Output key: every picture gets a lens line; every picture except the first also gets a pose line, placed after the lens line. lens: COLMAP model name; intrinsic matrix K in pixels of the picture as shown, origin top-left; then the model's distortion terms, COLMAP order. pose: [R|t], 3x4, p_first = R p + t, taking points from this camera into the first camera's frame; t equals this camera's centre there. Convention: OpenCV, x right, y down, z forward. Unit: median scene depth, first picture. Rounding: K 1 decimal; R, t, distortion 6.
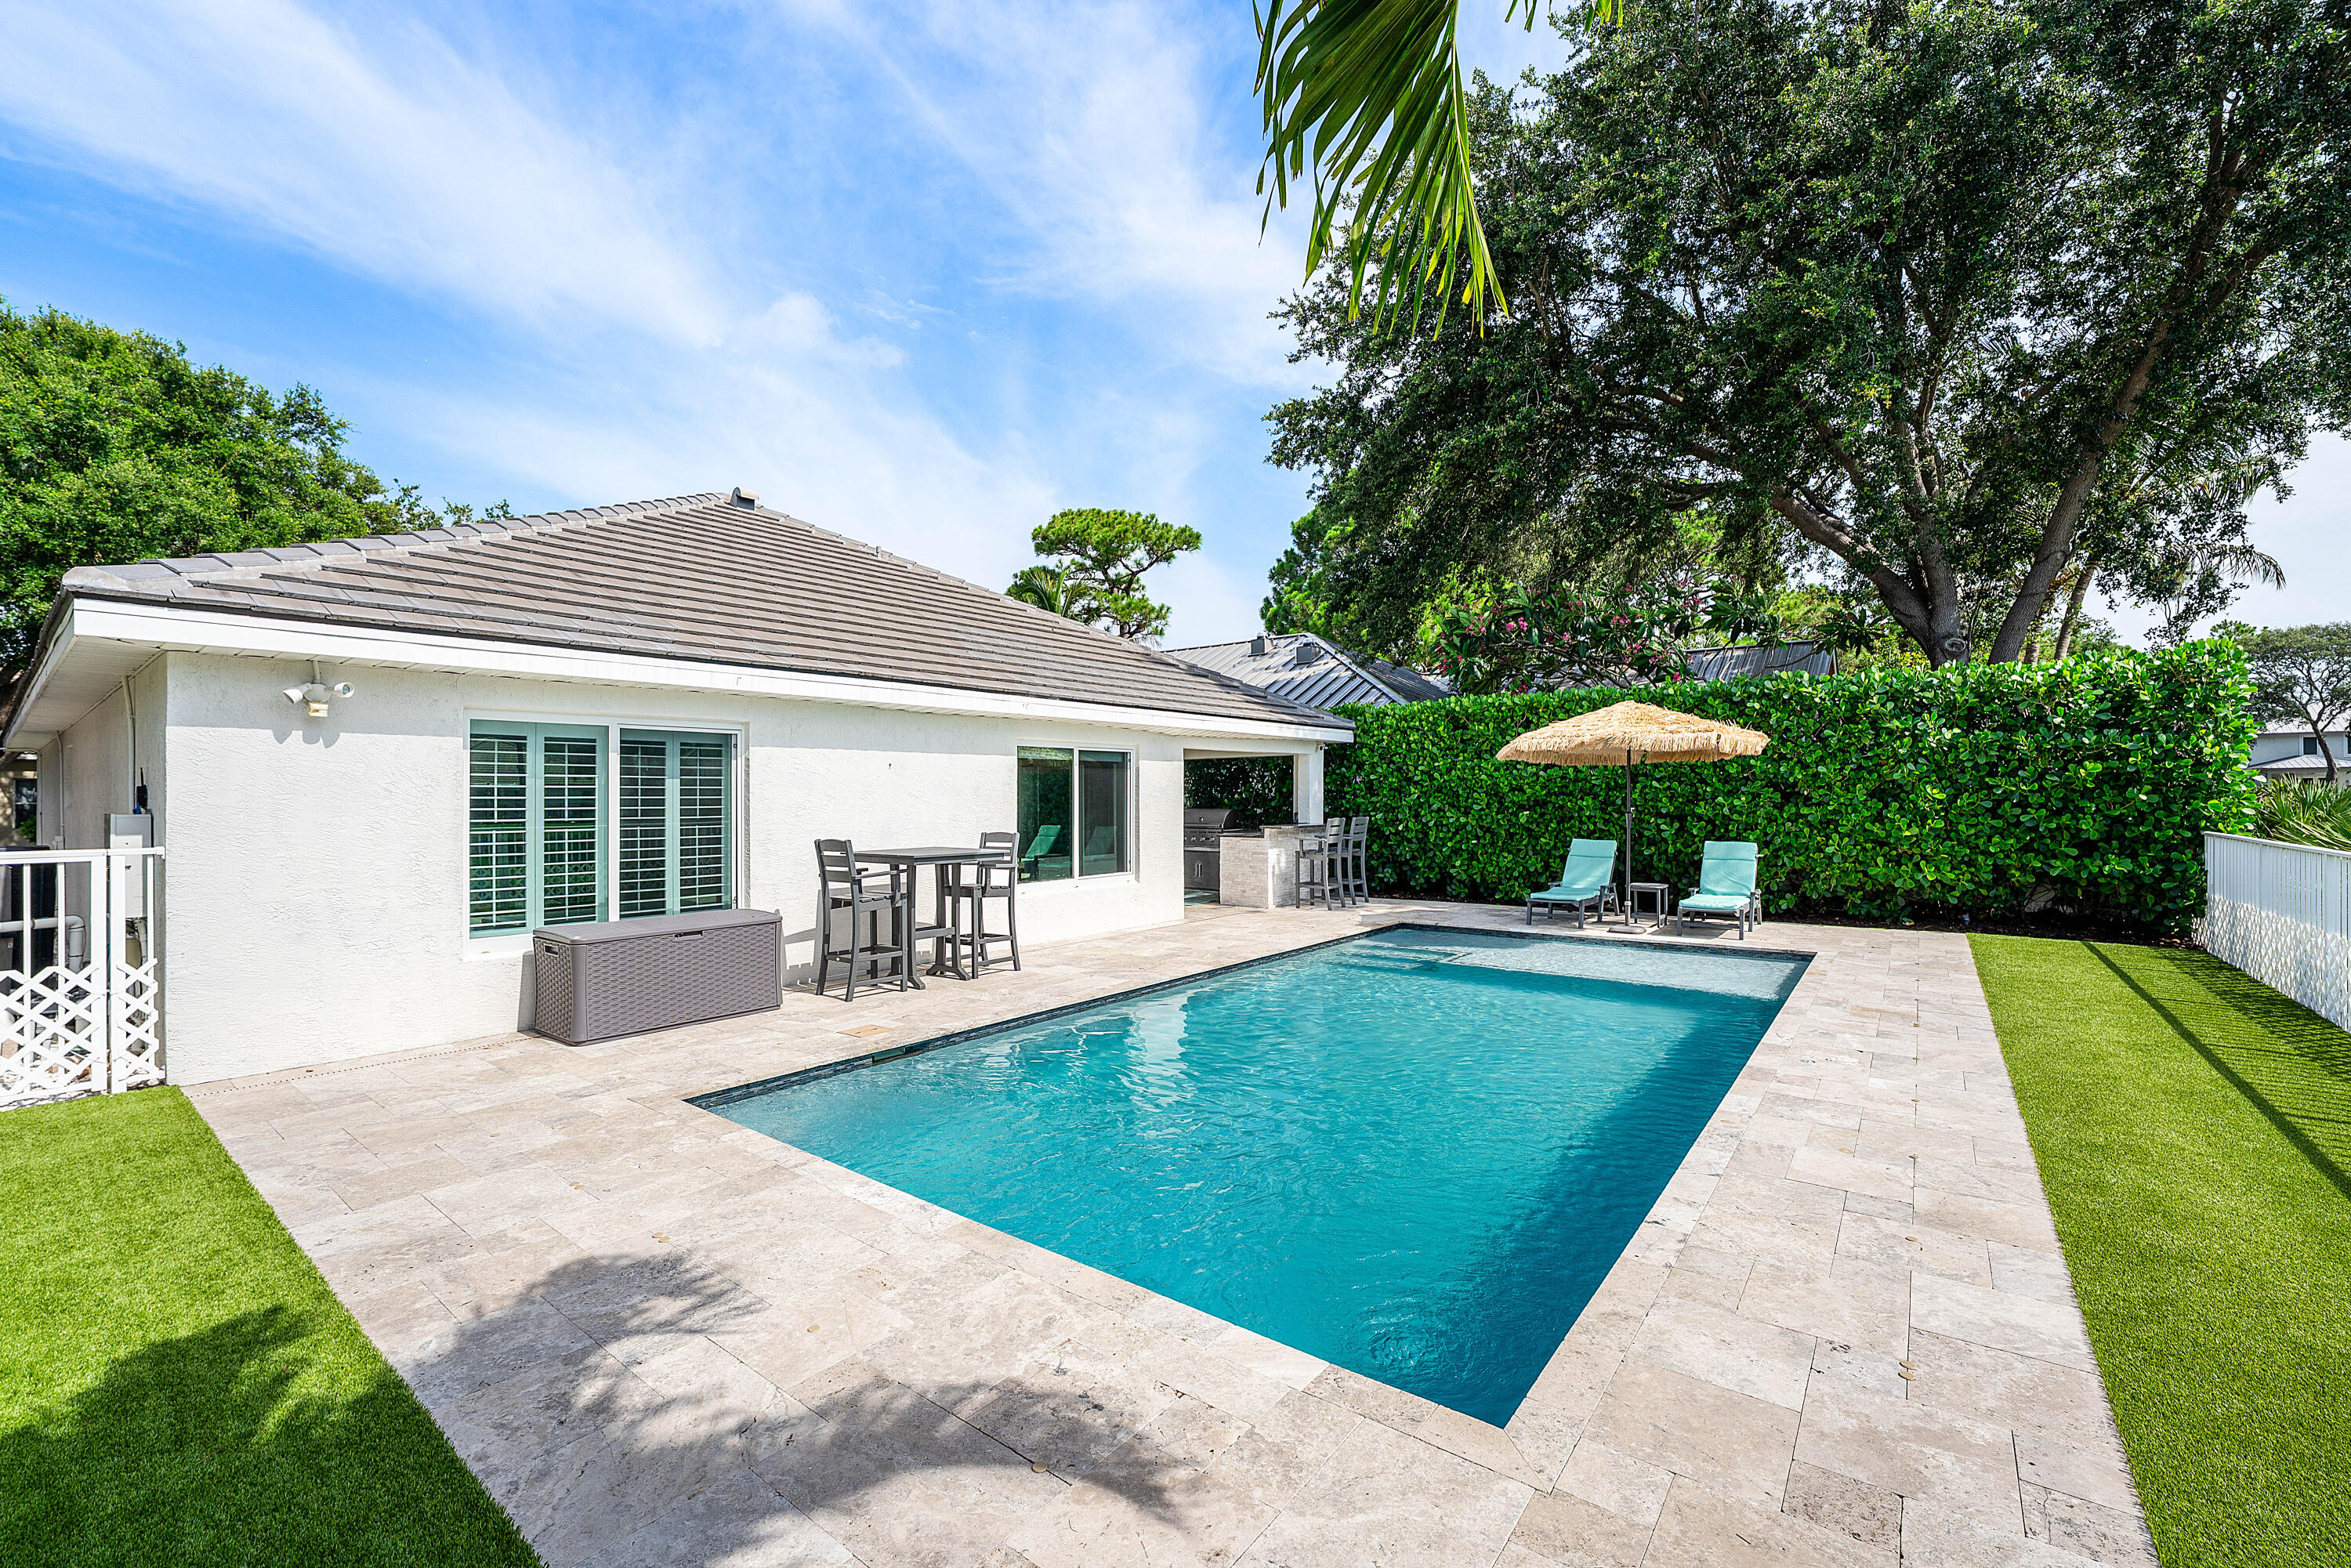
lens RADIAL K [[959.8, 0, 1176.5], [0, 959.8, 788.6], [0, 0, 1]] dist [-0.024194, -0.000031]
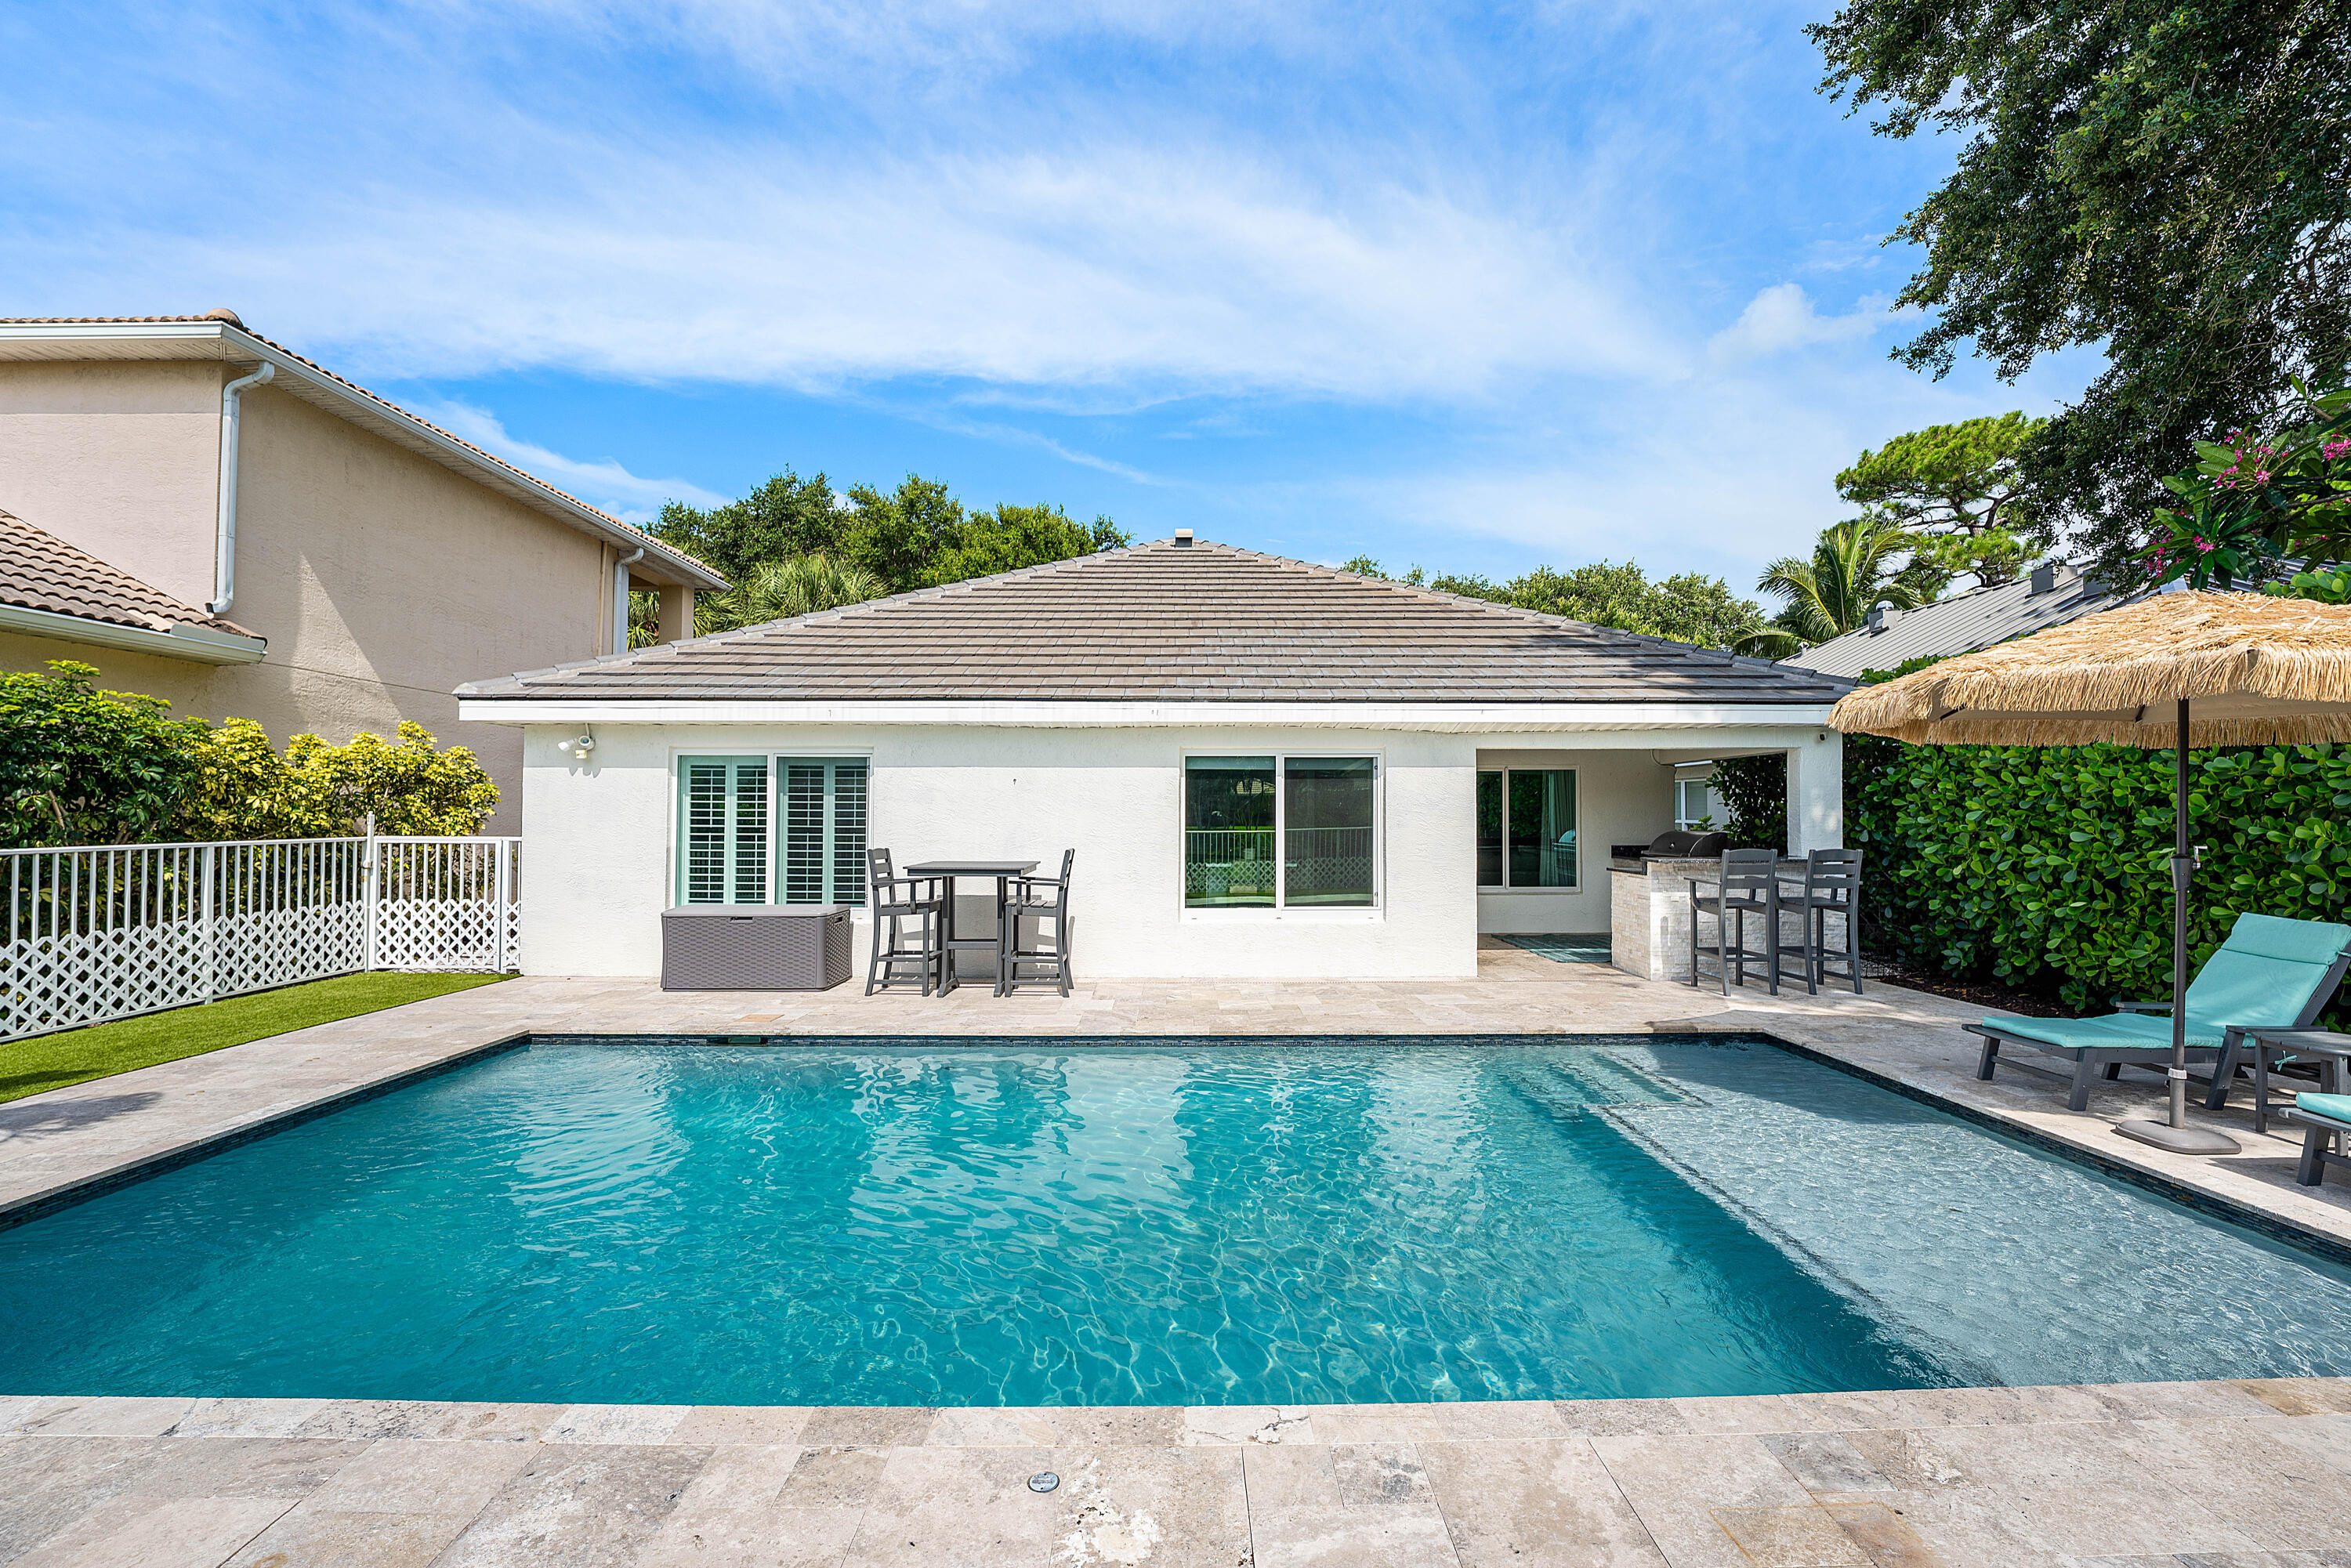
lens RADIAL K [[968.5, 0, 1180.6], [0, 968.5, 782.9], [0, 0, 1]] dist [-0.026304, 0.000363]
pose [[0.627922, -0.018838, -0.778048, 0.500914], [0.001081, 0.999727, -0.023332, 0.002125], [0.778276, 0.013810, 0.627771, 0.381937]]
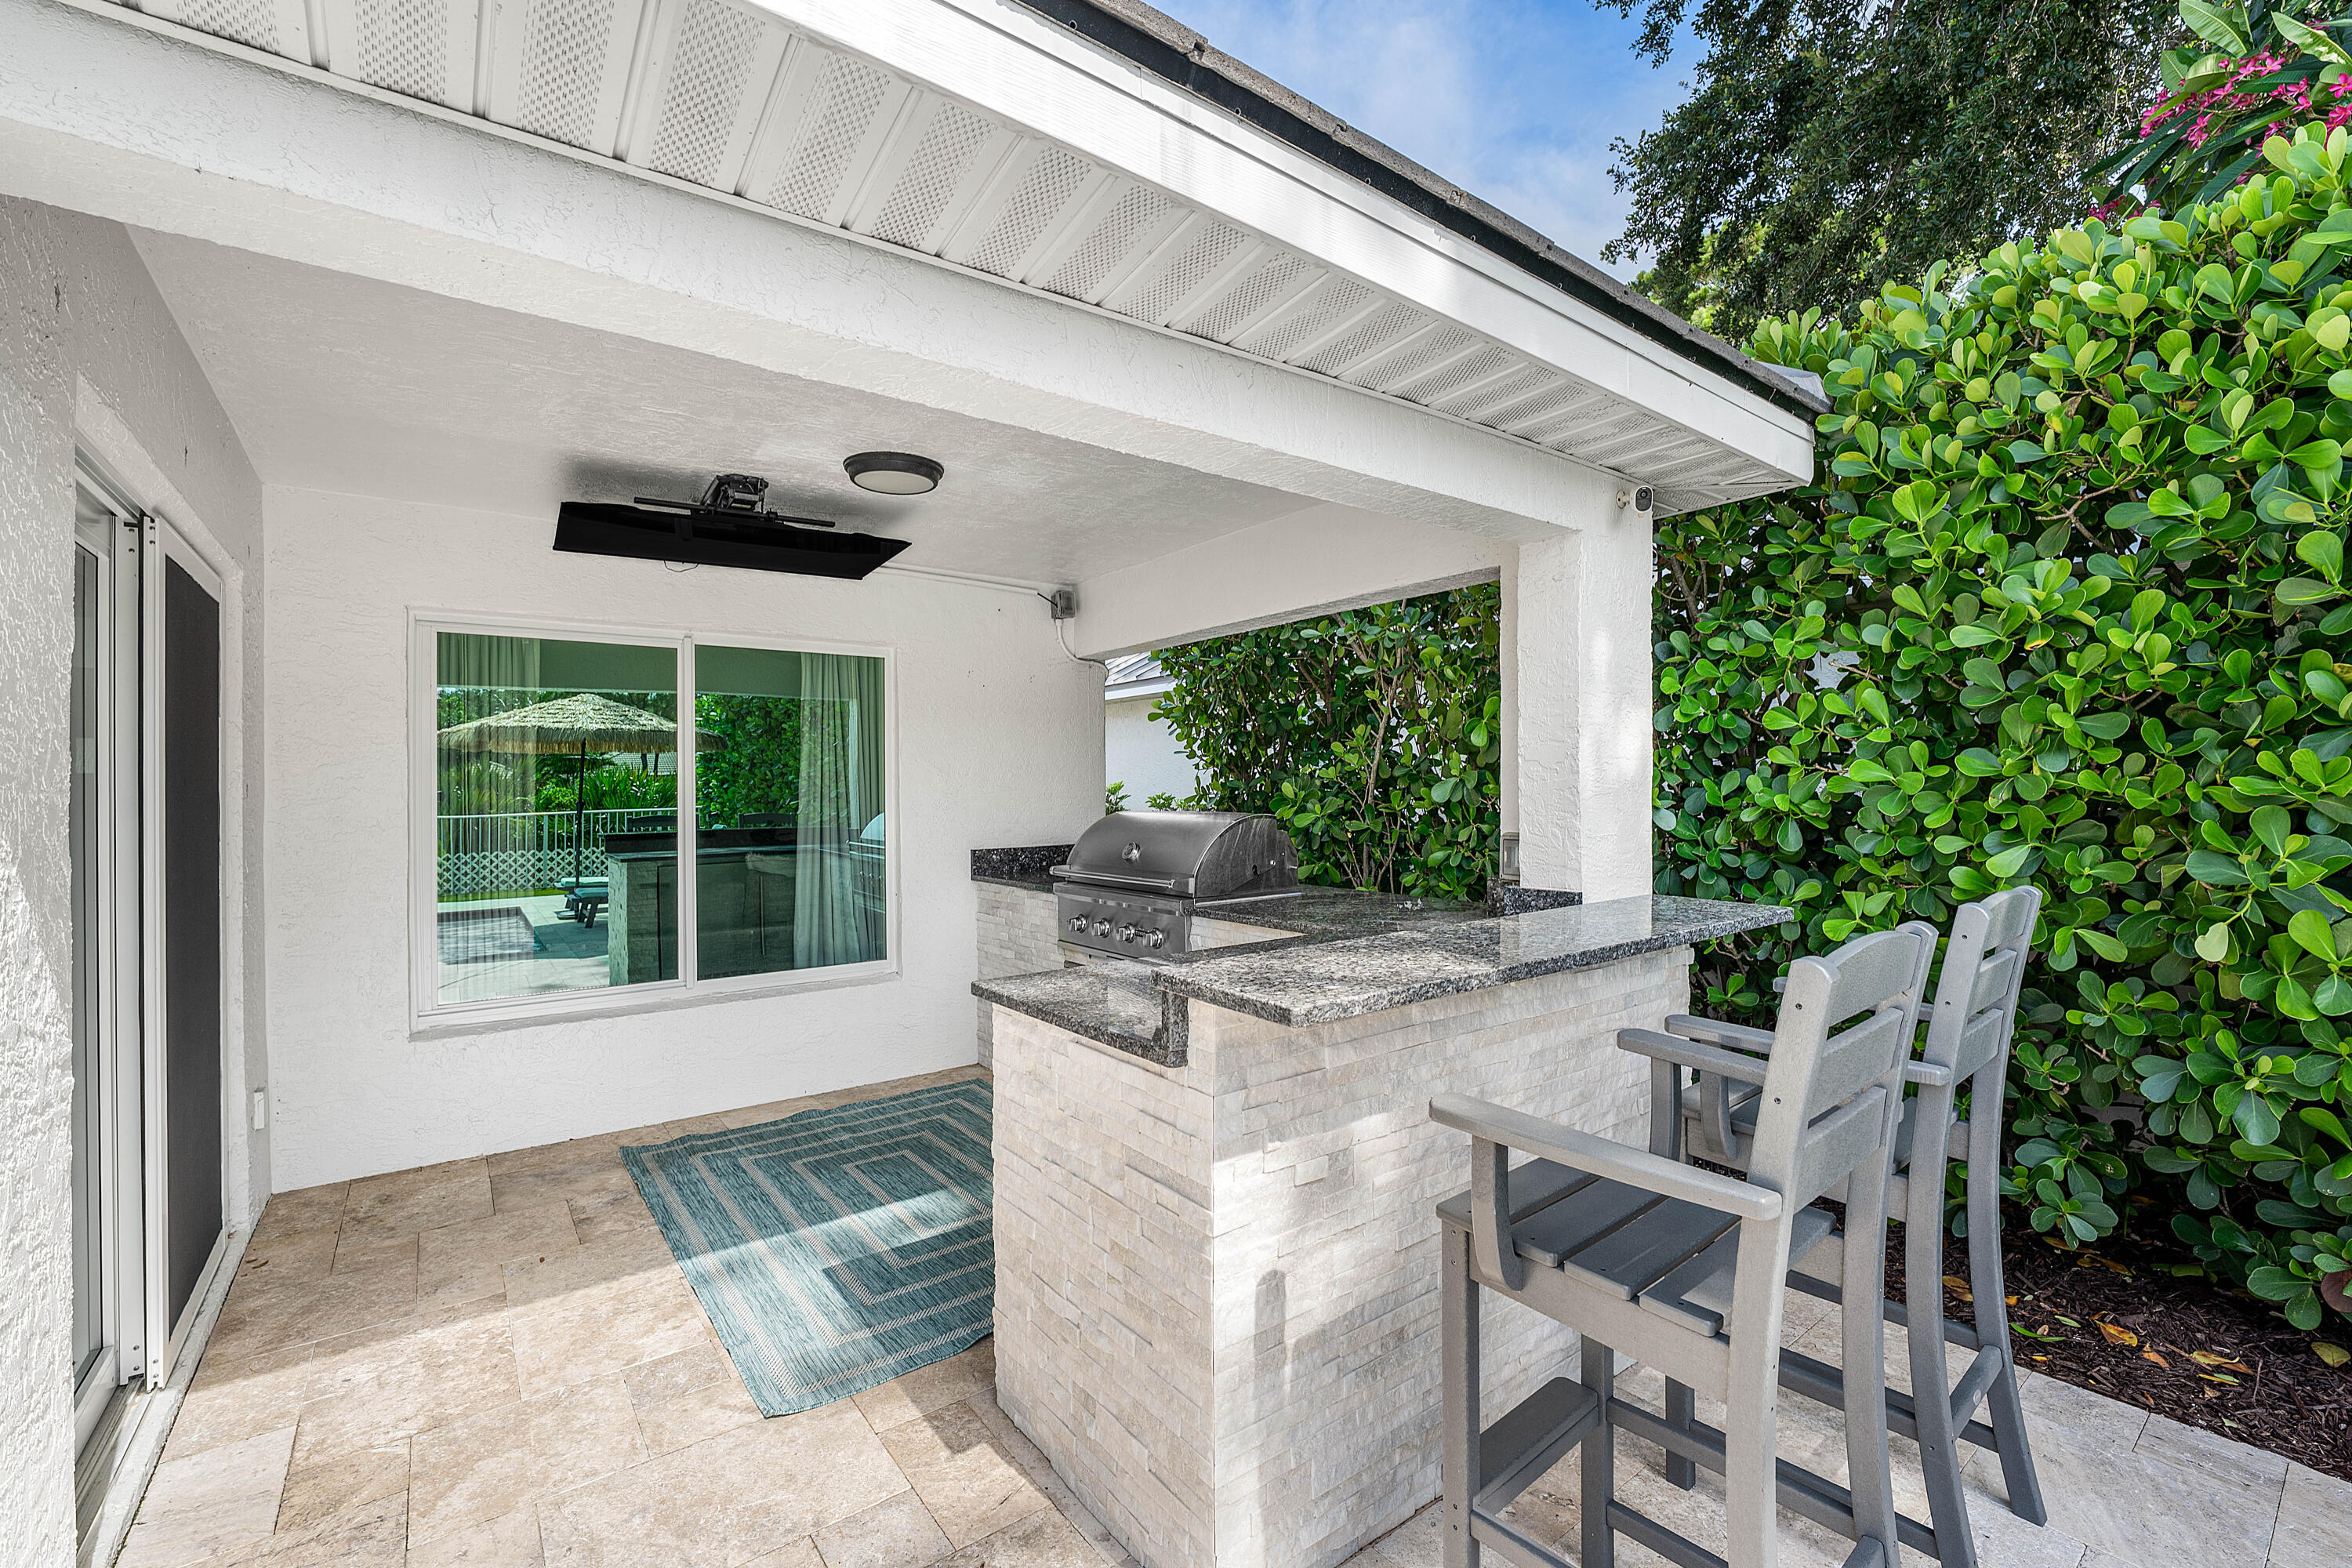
lens RADIAL K [[984.5, 0, 1175.8], [0, 984.5, 791.1], [0, 0, 1]] dist [-0.016632, -0.000024]
pose [[0.968749, -0.000669, -0.248043, 0.145994], [0.002694, 0.999966, 0.007826, 0.018636], [0.248029, -0.008250, 0.968717, 1.059056]]
